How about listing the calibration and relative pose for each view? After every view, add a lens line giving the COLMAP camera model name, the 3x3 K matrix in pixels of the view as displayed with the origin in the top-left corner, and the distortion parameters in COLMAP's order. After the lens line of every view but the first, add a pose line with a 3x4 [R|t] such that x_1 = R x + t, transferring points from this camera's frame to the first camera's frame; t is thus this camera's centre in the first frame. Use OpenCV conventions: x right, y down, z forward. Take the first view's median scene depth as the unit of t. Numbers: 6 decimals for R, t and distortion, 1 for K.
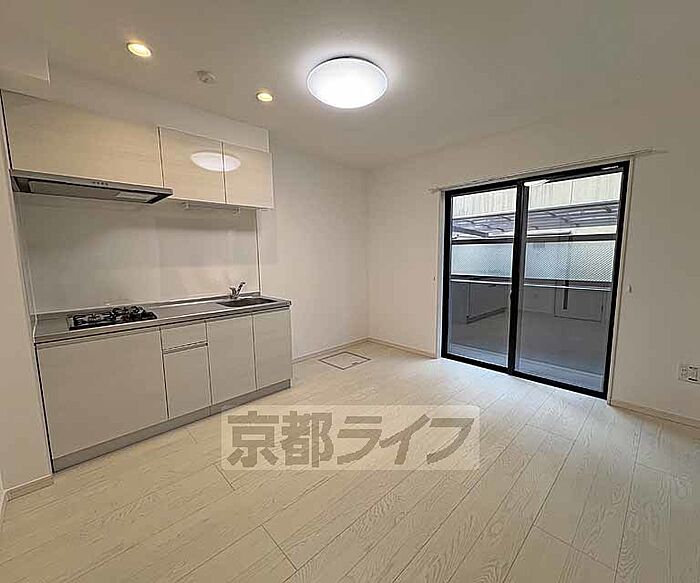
lens RADIAL K [[309.1, 0, 353.6], [0, 309.1, 292.1], [0, 0, 1]] dist [-0.002161, 0.000453]
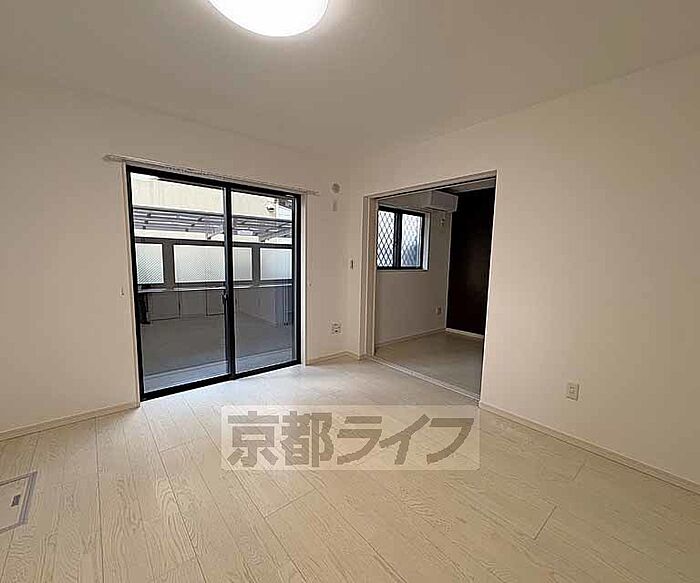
lens RADIAL K [[309.1, 0, 357.5], [0, 309.1, 291.5], [0, 0, 1]] dist [-0.002161, 0.000453]
pose [[0.049375, -0.097419, 0.994018, -0.465352], [0.105122, 0.990211, 0.091824, -0.065492], [-0.993233, 0.099959, 0.059133, 0.563153]]
